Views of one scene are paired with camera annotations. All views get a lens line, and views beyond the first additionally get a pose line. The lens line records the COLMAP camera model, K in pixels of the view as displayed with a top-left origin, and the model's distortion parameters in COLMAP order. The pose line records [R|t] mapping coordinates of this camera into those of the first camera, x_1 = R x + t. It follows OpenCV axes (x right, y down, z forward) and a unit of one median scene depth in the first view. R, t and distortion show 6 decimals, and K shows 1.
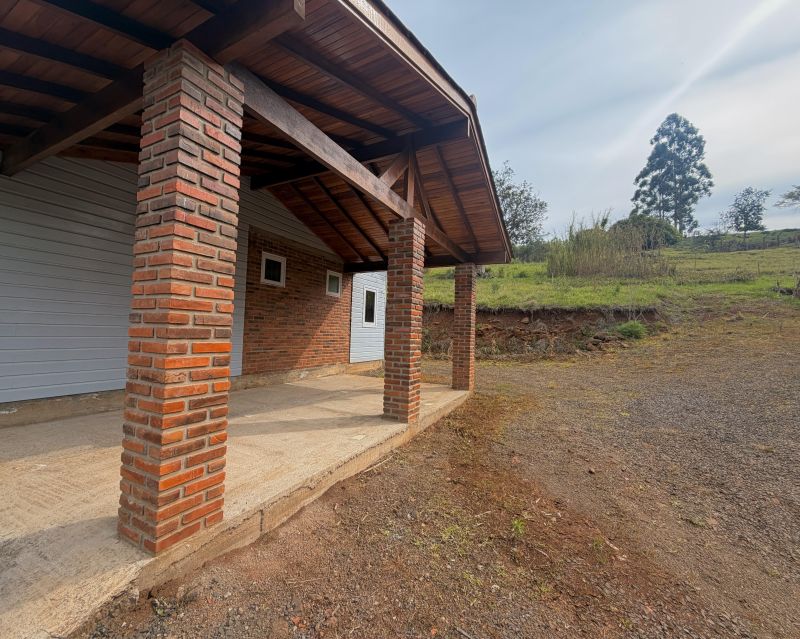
lens RADIAL K [[341.2, 0, 400.0], [0, 341.2, 319.5], [0, 0, 1]] dist [-0.001273, -0.000219]
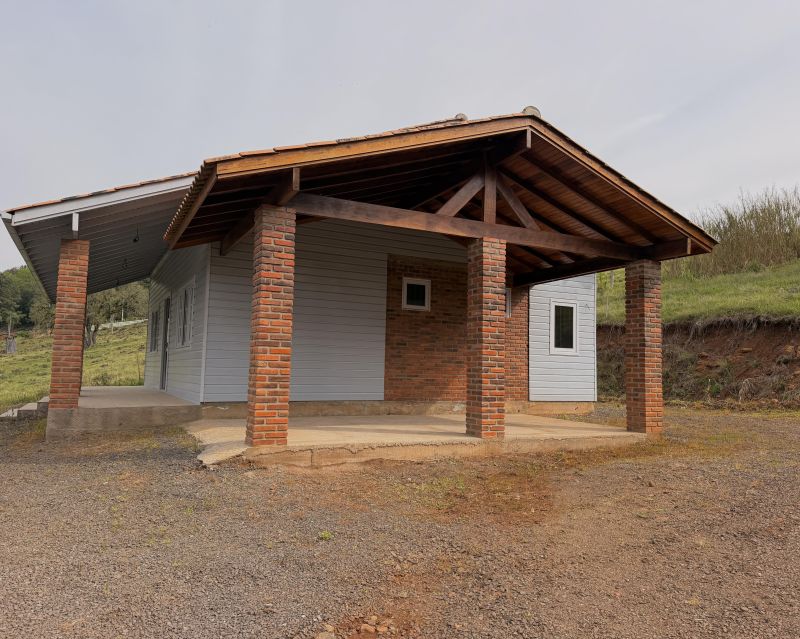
lens RADIAL K [[599.4, 0, 400.0], [0, 599.4, 319.5], [0, 0, 1]] dist [0.110327, -0.000386]
pose [[0.808452, -0.063629, -0.585113, 0.659934], [0.025499, 0.996992, -0.073187, 0.055950], [0.588010, 0.044249, 0.807642, -0.449708]]
